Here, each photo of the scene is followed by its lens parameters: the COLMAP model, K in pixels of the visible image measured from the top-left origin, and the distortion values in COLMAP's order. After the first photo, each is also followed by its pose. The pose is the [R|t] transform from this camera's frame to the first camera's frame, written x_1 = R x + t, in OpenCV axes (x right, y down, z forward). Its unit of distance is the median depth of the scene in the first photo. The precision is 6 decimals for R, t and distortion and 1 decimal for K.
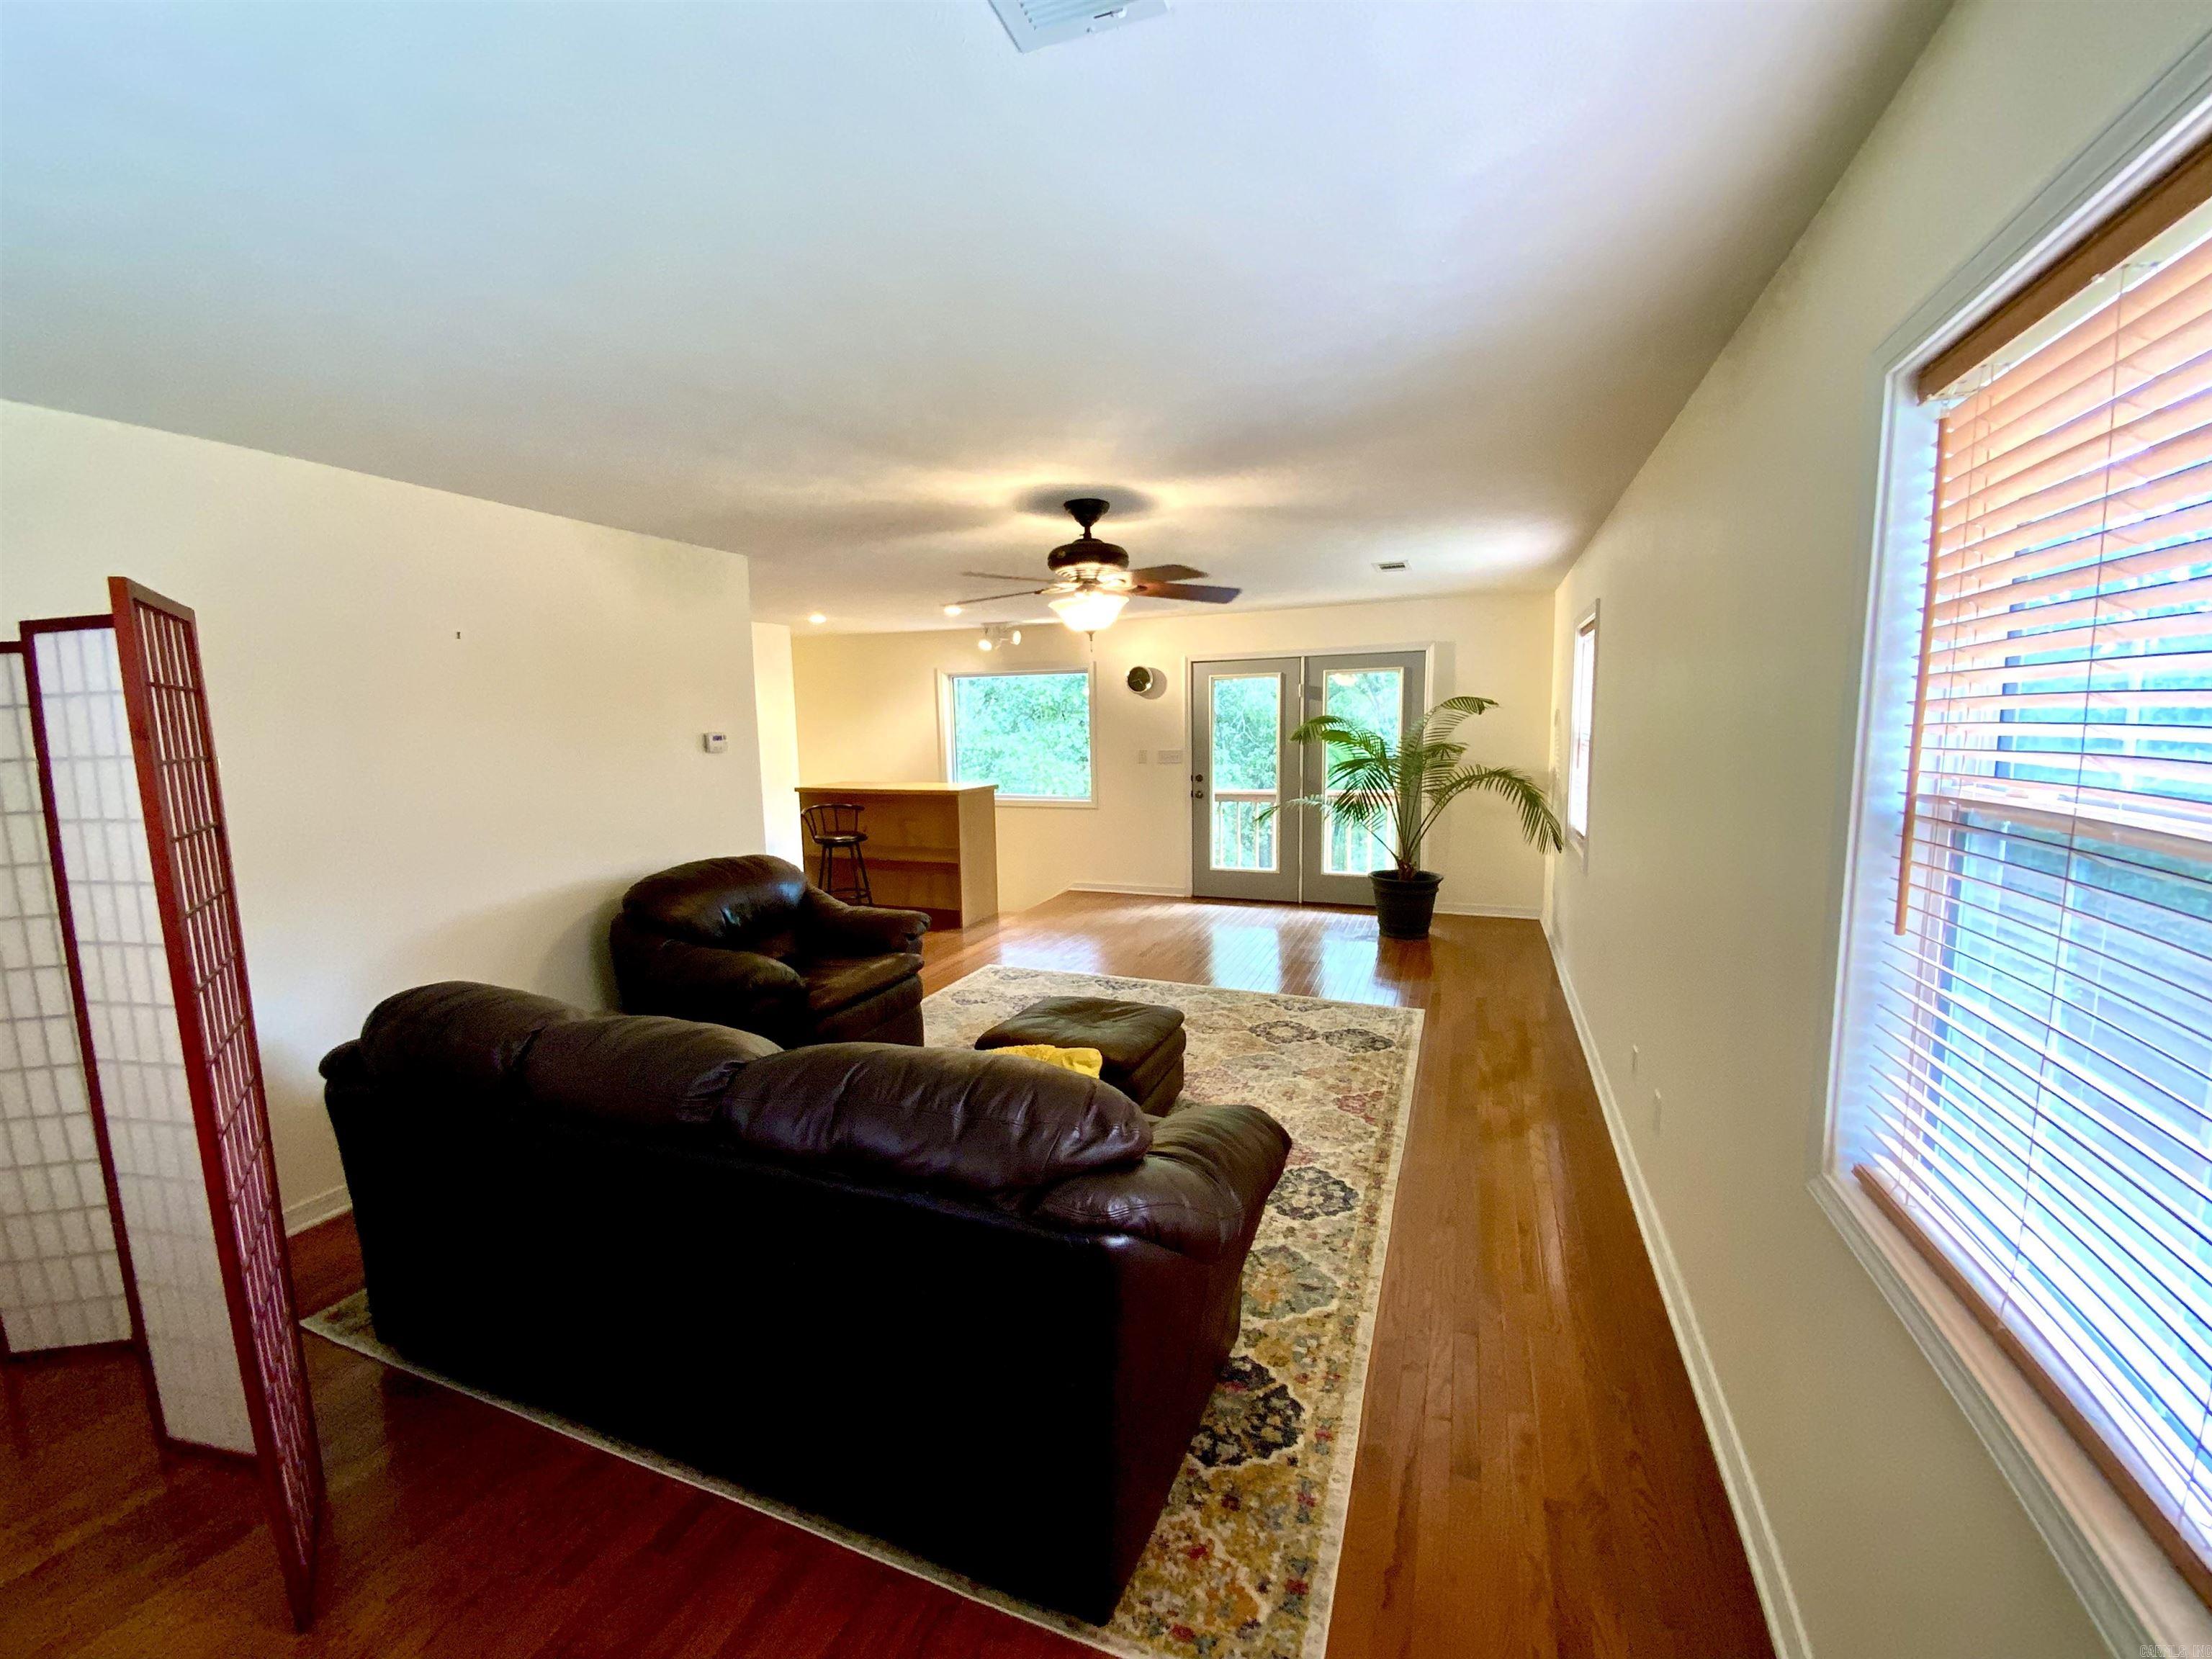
lens RADIAL K [[895.7, 0, 1106.0], [0, 895.7, 829.5], [0, 0, 1]] dist [0.009201, -0.014210]
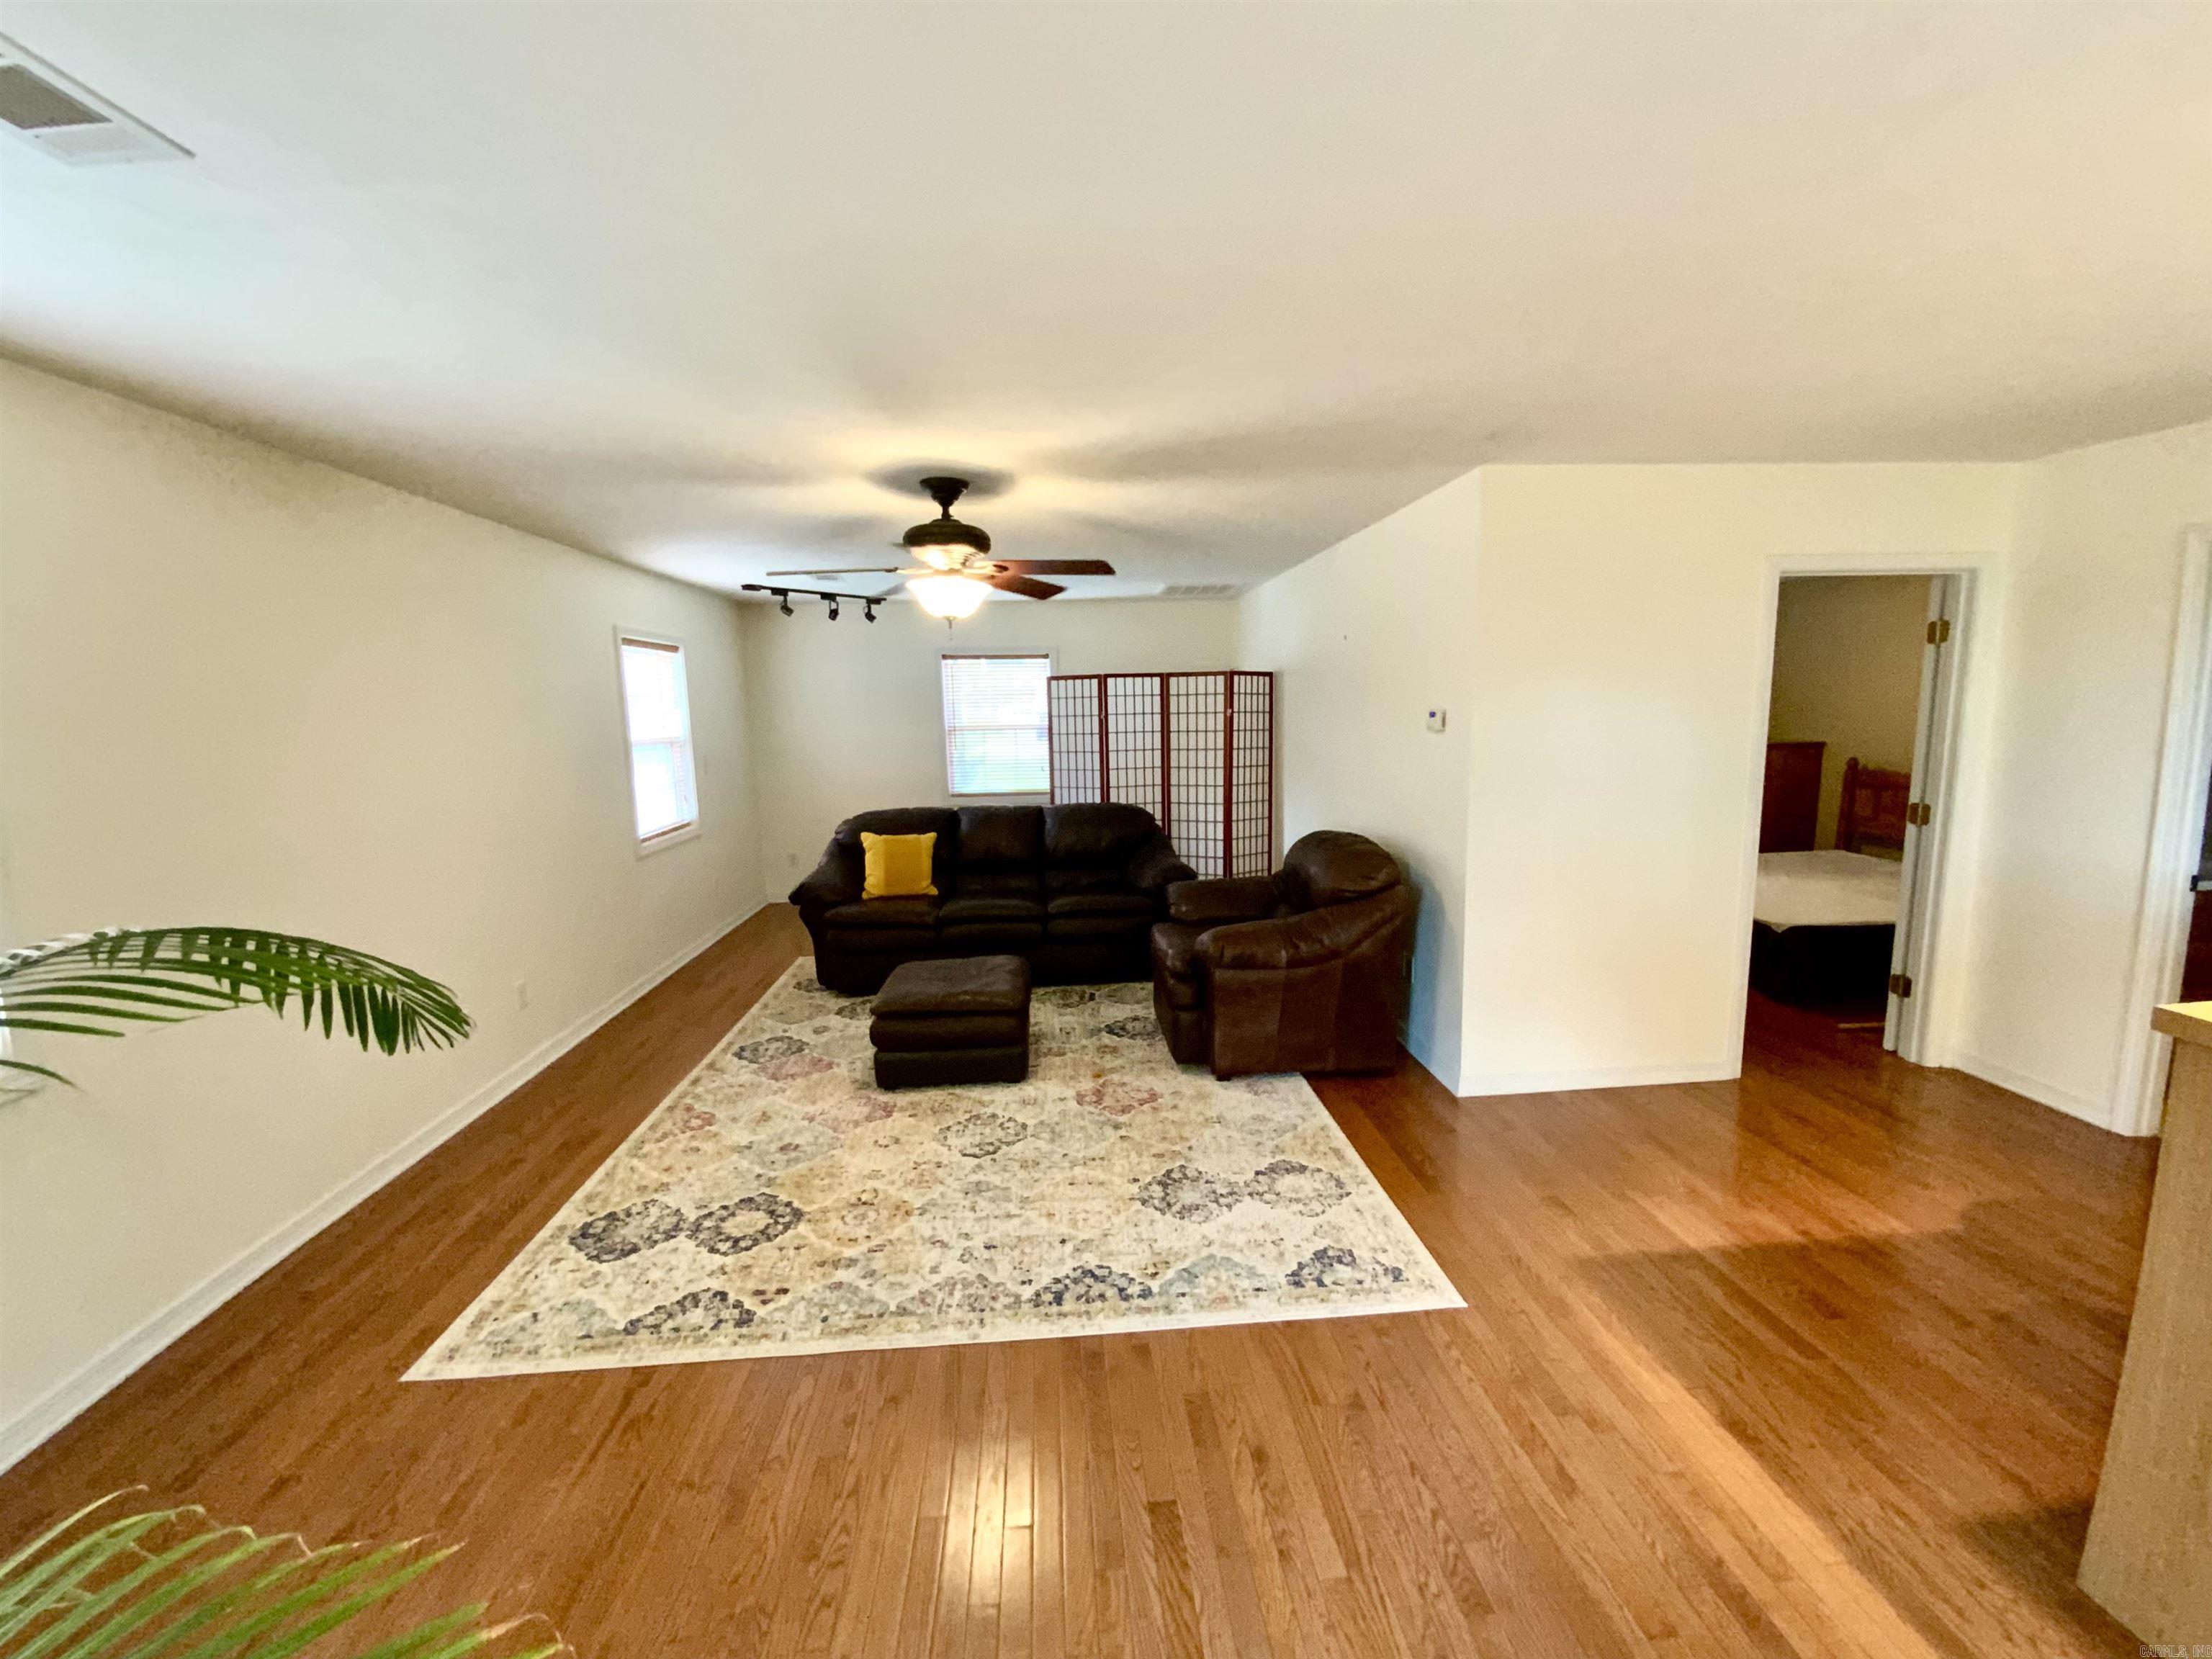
lens RADIAL K [[895.7, 0, 1106.0], [0, 895.7, 829.5], [0, 0, 1]] dist [0.009201, -0.014210]
pose [[-0.895951, 0.100534, -0.432626, 0.209149], [-0.012684, 0.967857, 0.251180, -0.195384], [0.443973, 0.230532, -0.865877, 1.539313]]
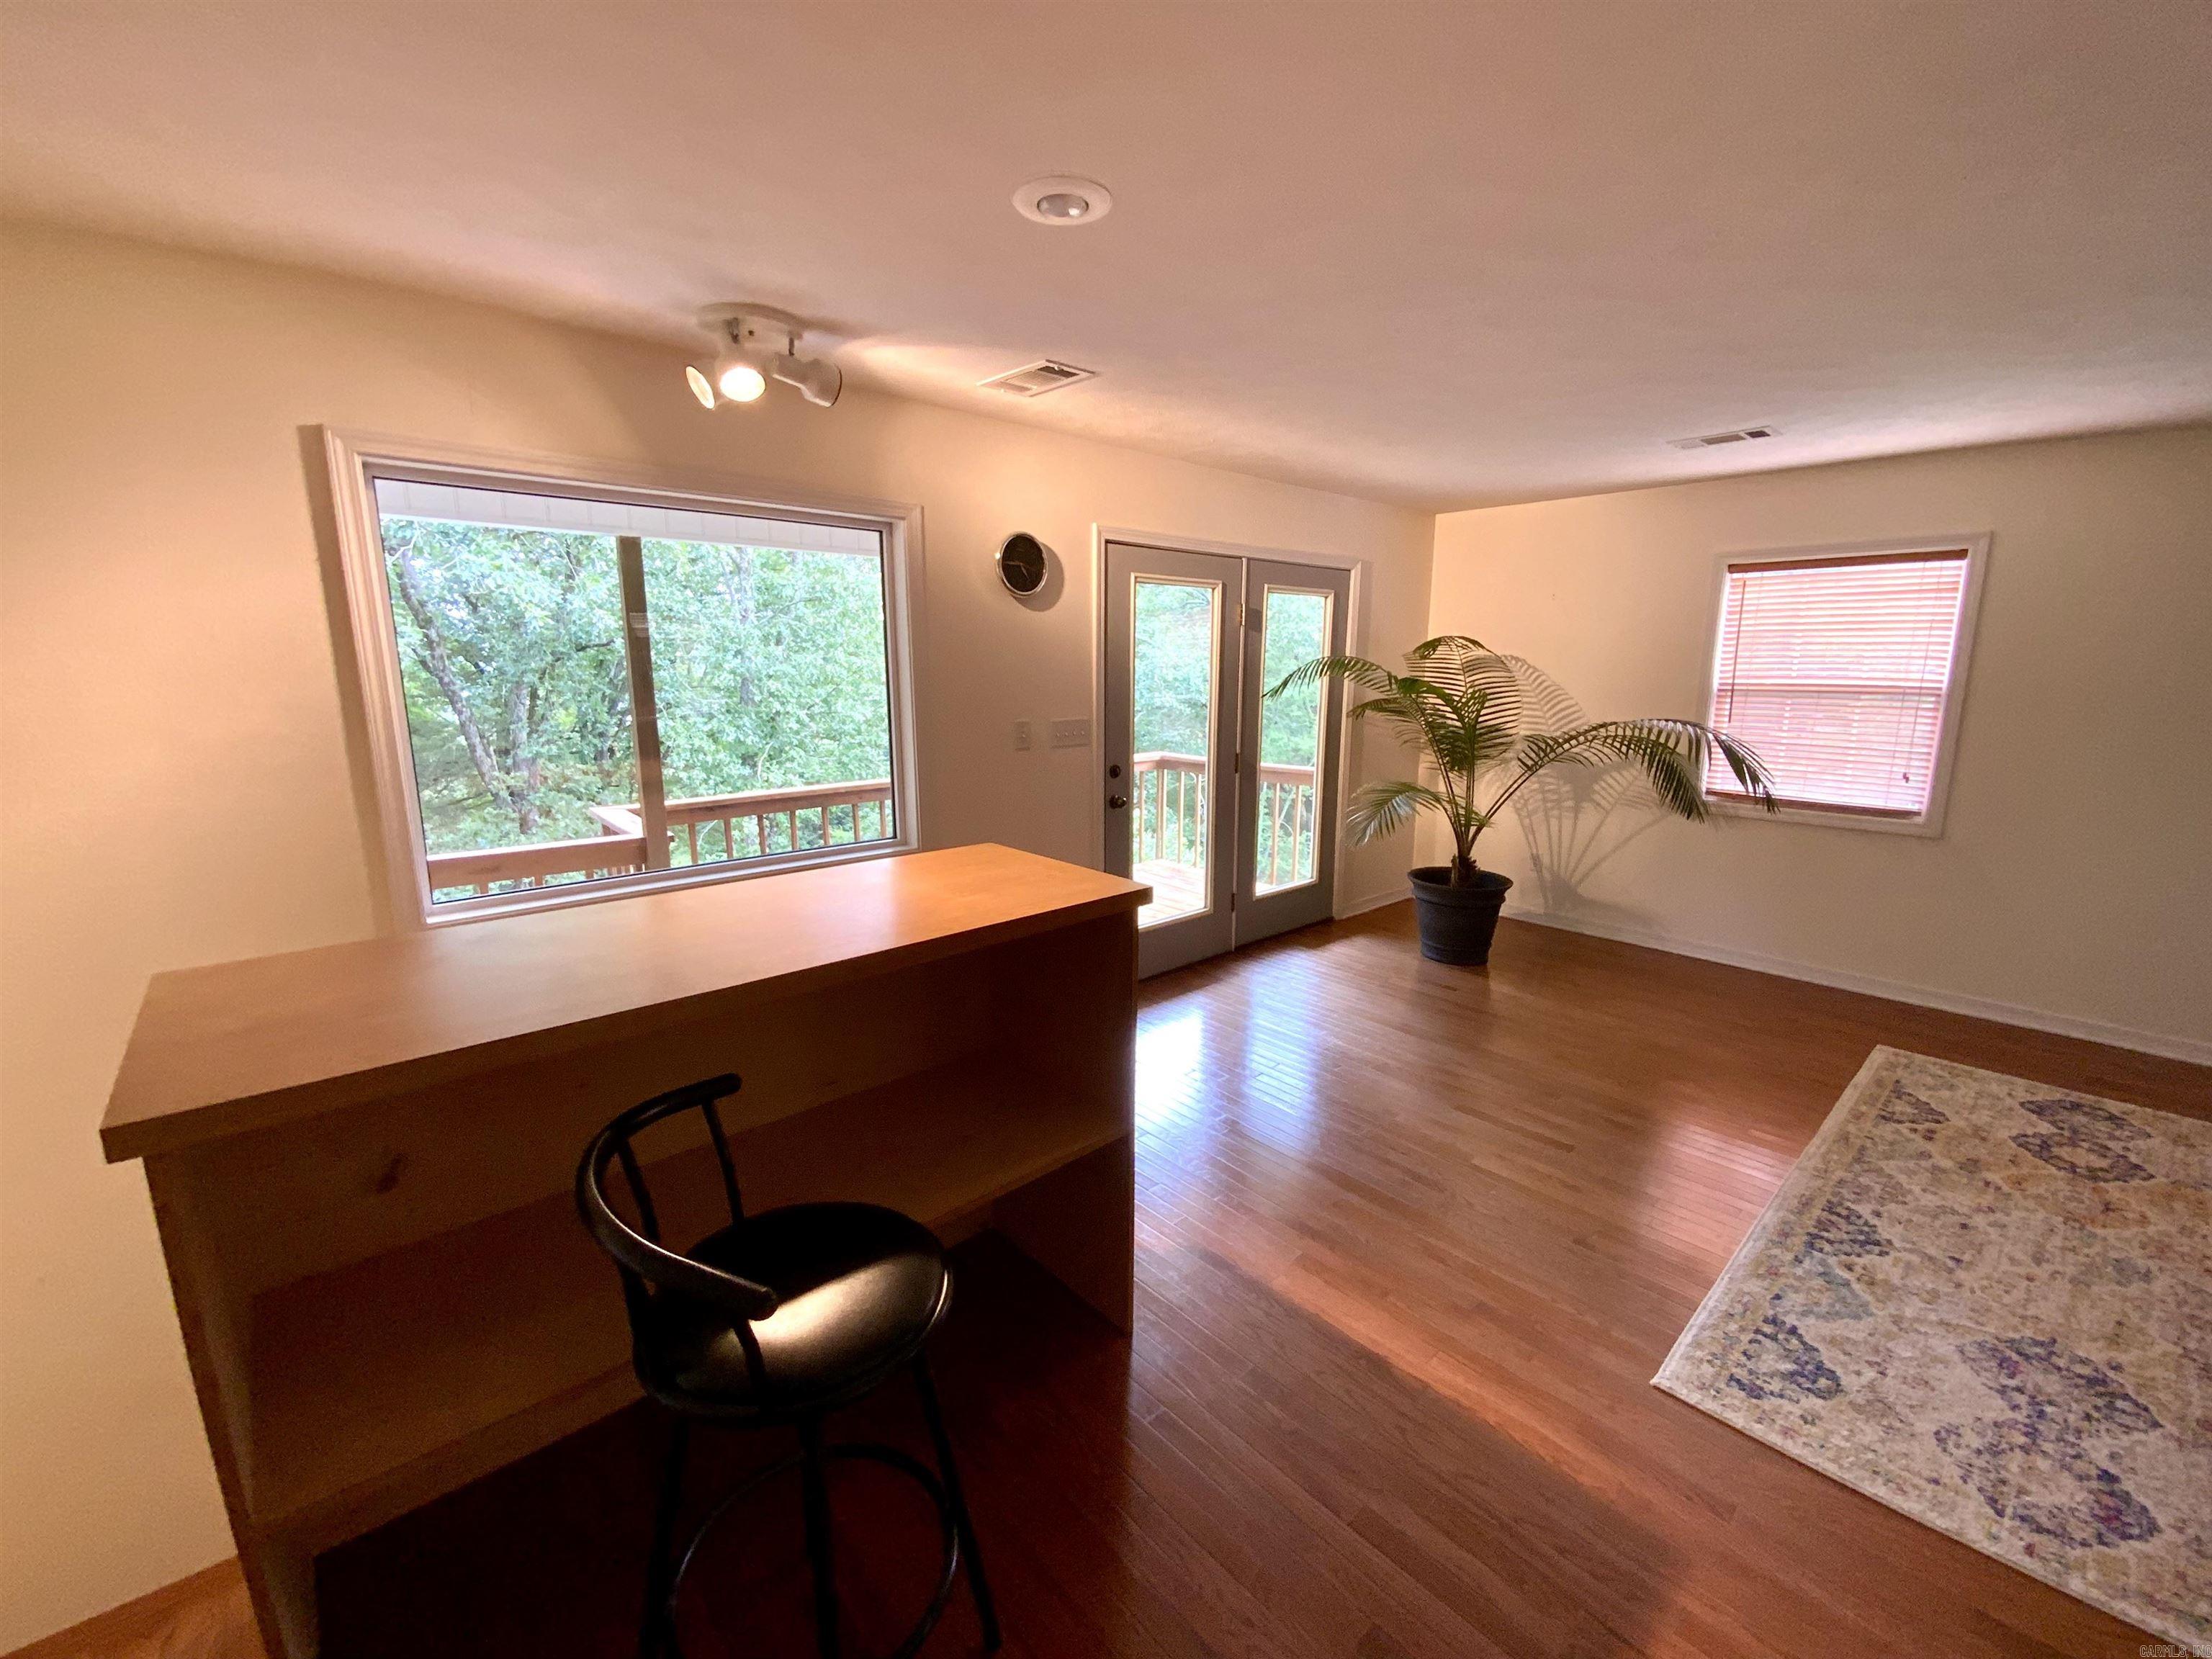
lens RADIAL K [[895.7, 0, 1106.0], [0, 895.7, 829.5], [0, 0, 1]] dist [0.009201, -0.014210]
pose [[0.436561, -0.148690, 0.887303, -0.607914], [0.098646, 0.988213, 0.117065, -0.141854], [-0.894250, 0.036423, 0.446083, 1.286842]]
